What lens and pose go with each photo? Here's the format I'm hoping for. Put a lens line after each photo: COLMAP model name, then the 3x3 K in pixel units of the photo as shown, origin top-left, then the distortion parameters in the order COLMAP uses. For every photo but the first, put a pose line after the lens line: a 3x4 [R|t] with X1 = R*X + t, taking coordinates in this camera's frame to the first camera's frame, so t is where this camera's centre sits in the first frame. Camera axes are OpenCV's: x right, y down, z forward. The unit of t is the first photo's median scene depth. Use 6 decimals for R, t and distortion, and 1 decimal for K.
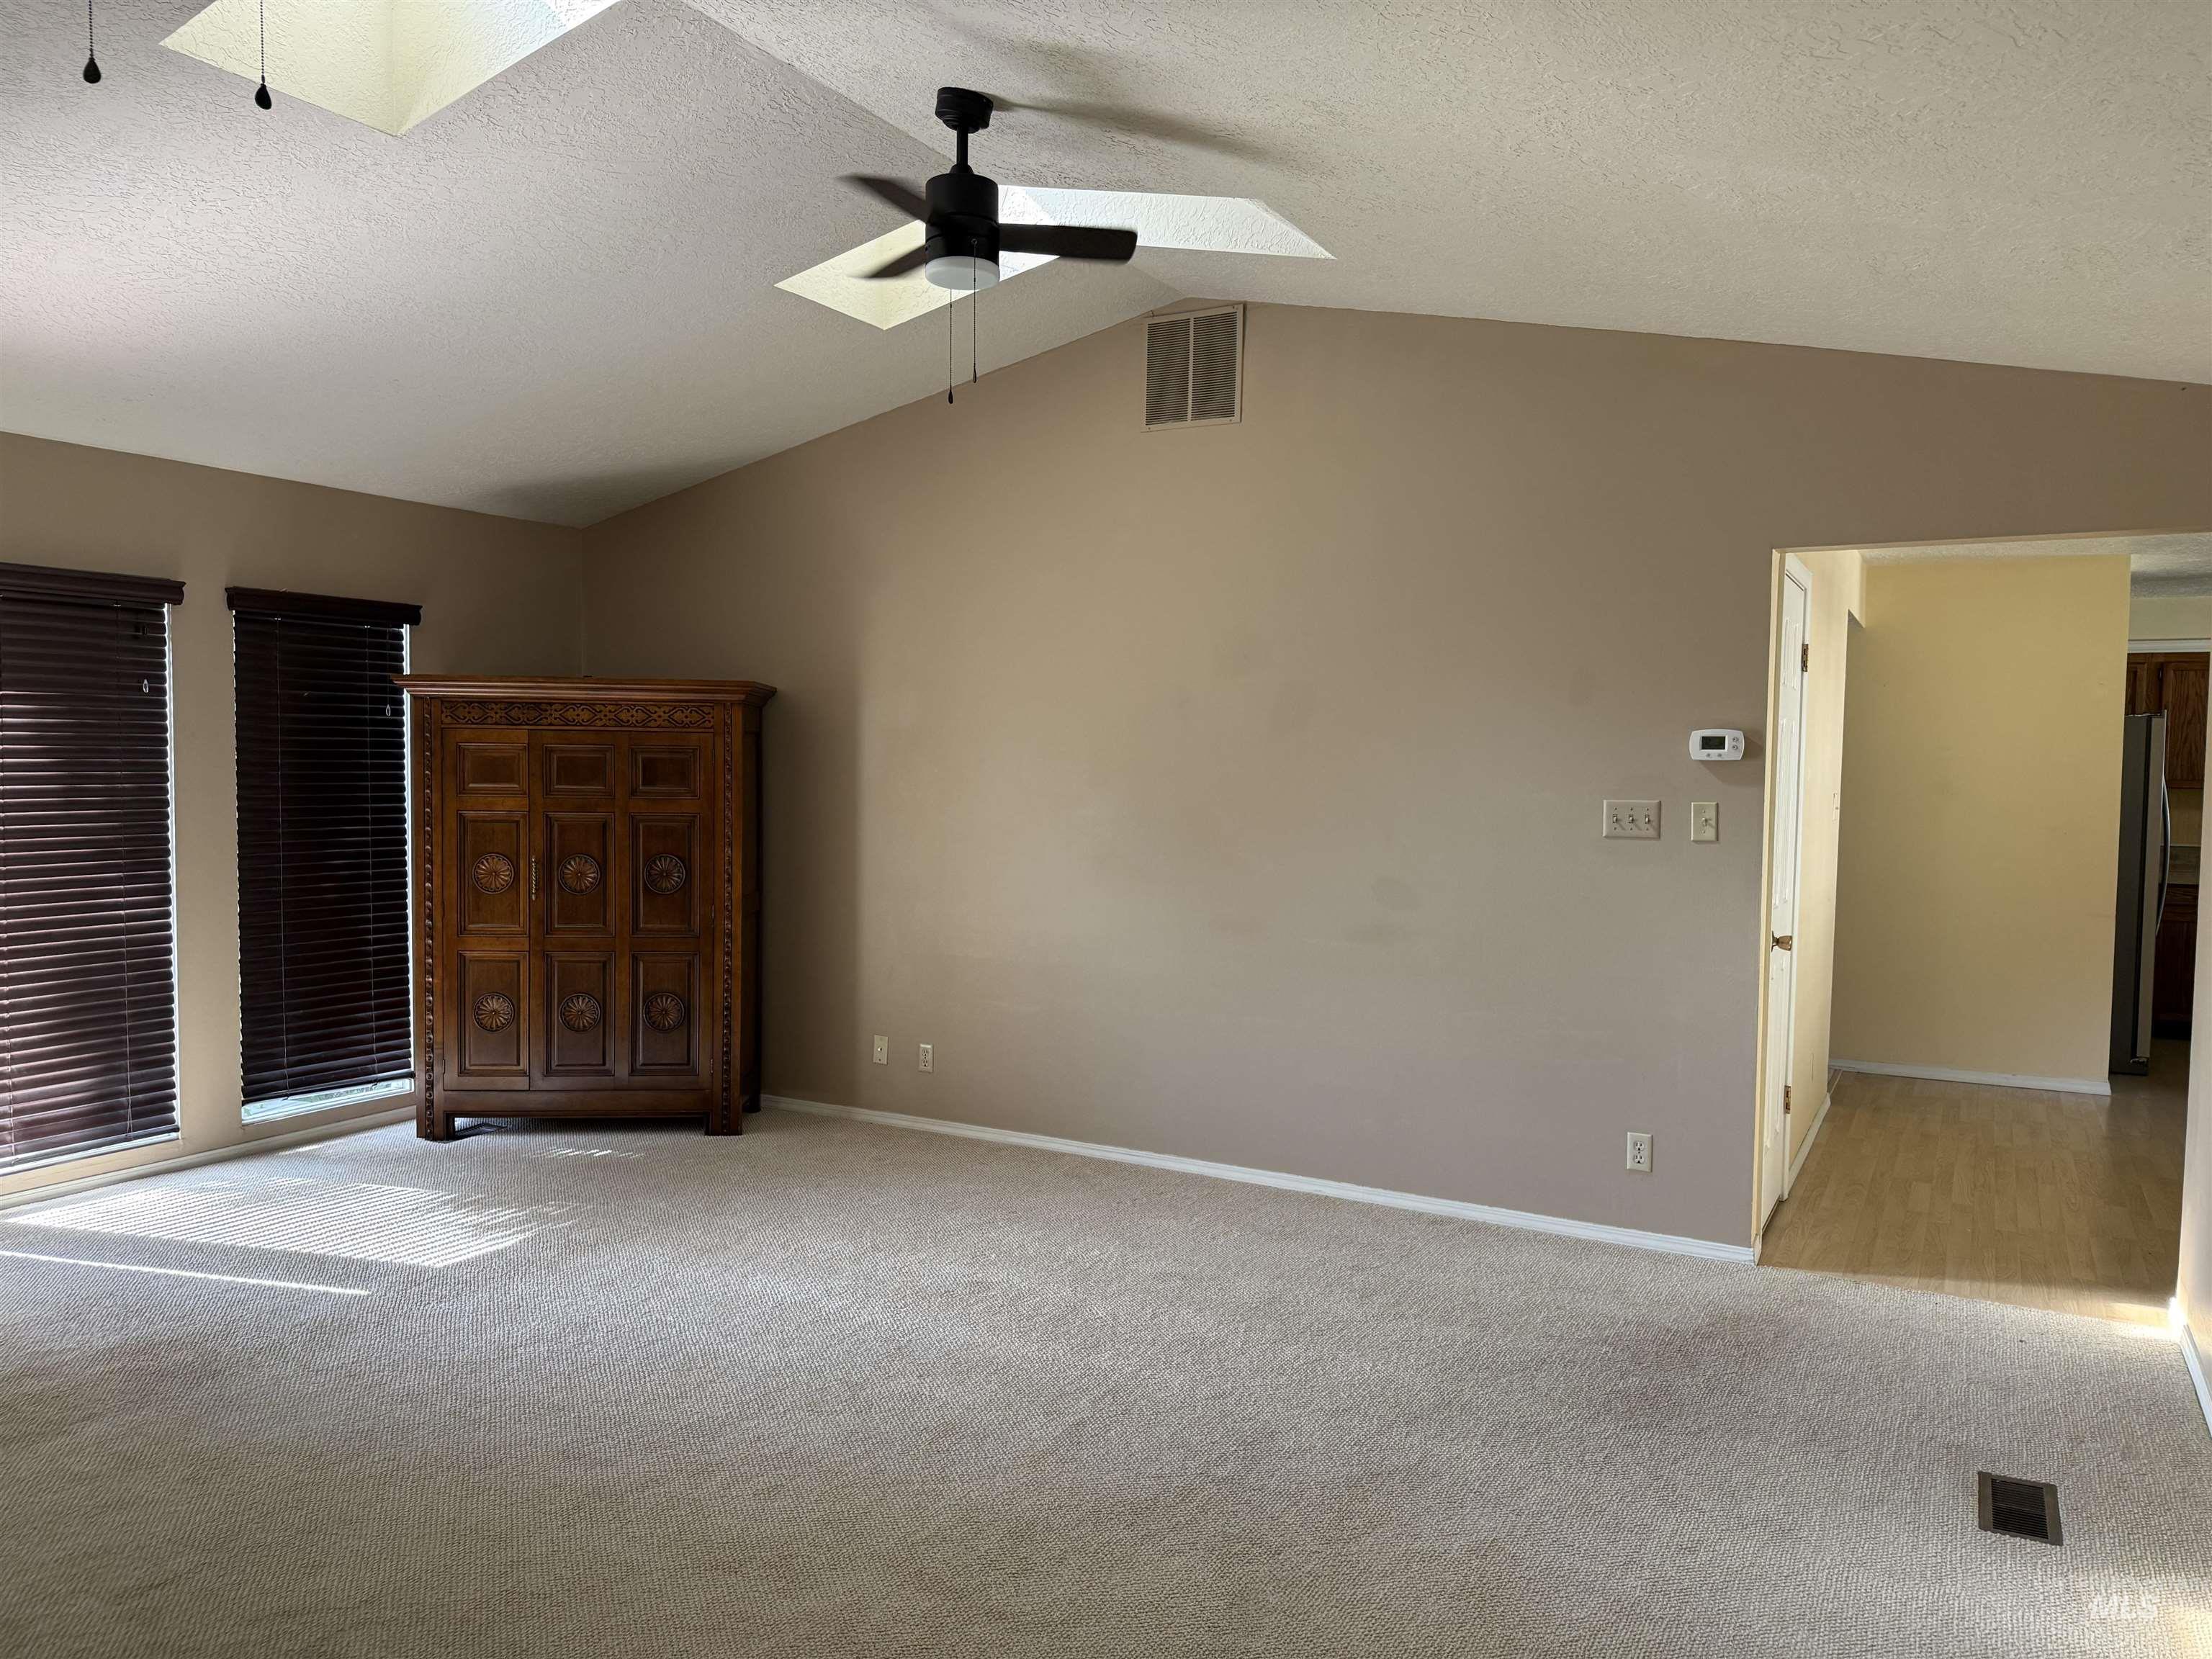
lens RADIAL K [[1564.6, 0, 1106.0], [0, 1564.6, 829.5], [0, 0, 1]] dist [-0.005010, -0.004336]
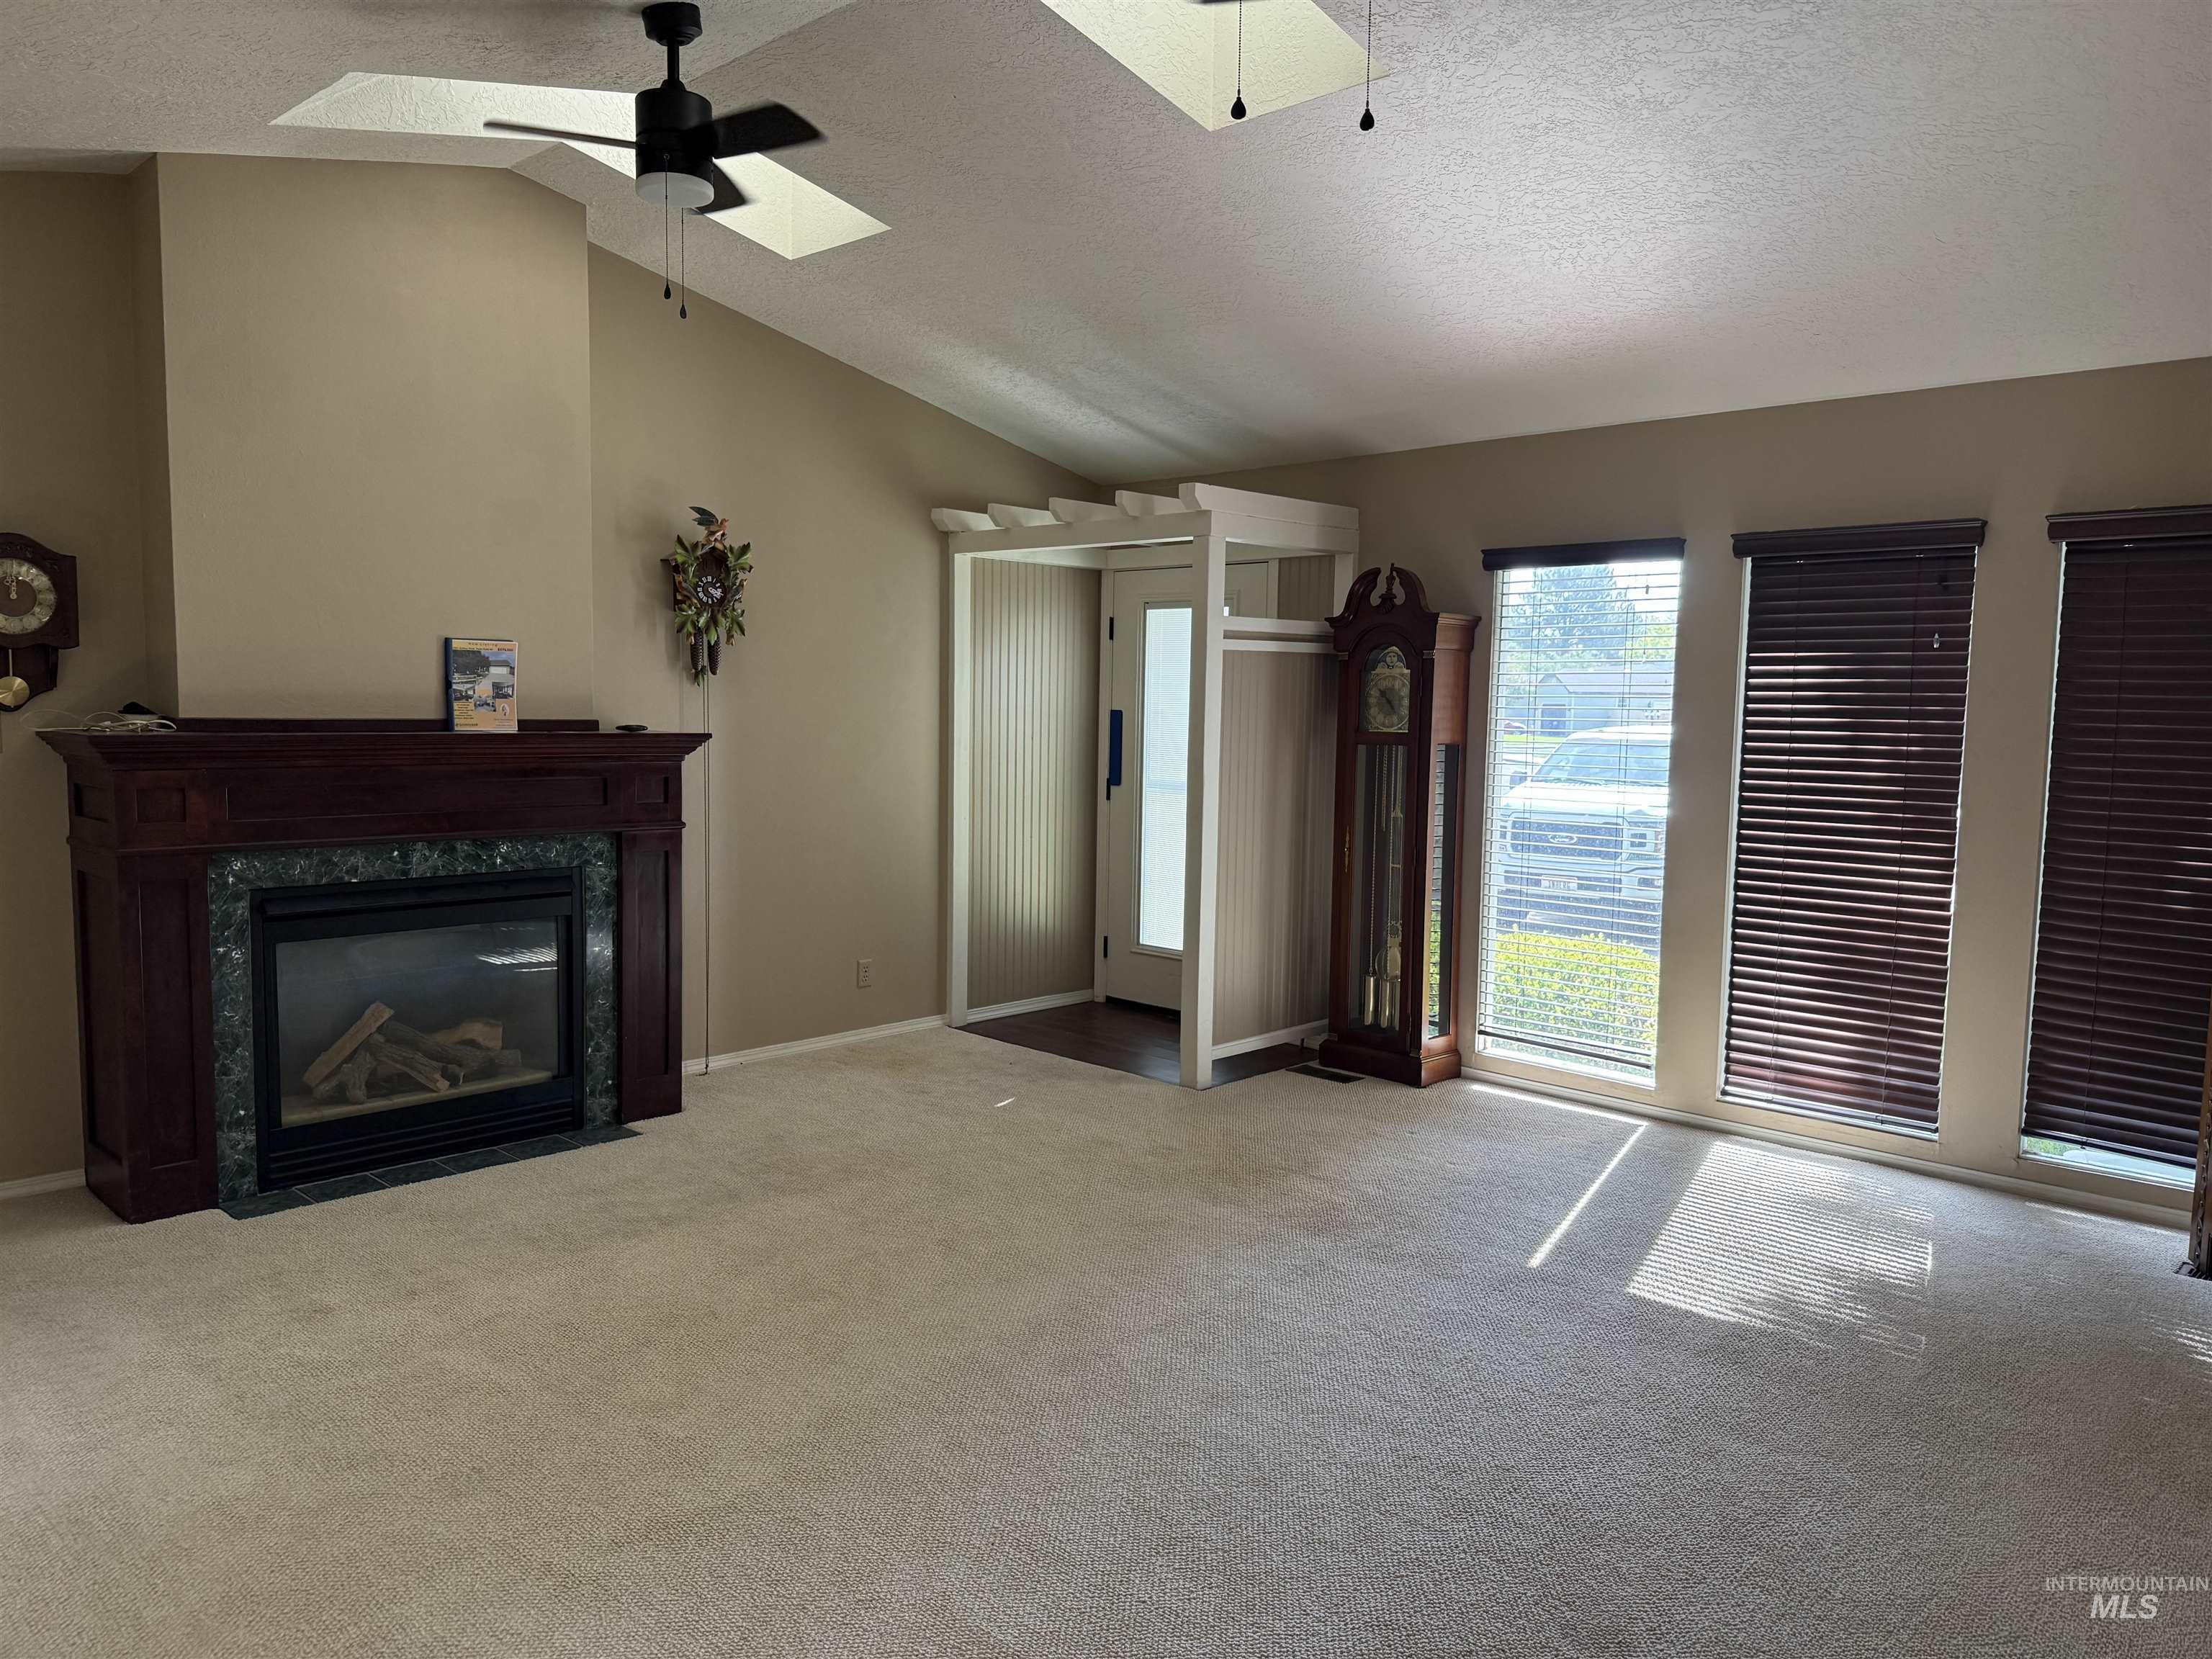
lens RADIAL K [[1564.6, 0, 1106.0], [0, 1564.6, 829.5], [0, 0, 1]] dist [-0.005010, -0.004336]
pose [[-0.264870, 0.064988, -0.962092, 0.425157], [-0.065352, 0.994223, 0.085150, -0.029621], [0.962067, 0.085429, -0.259093, 0.820893]]
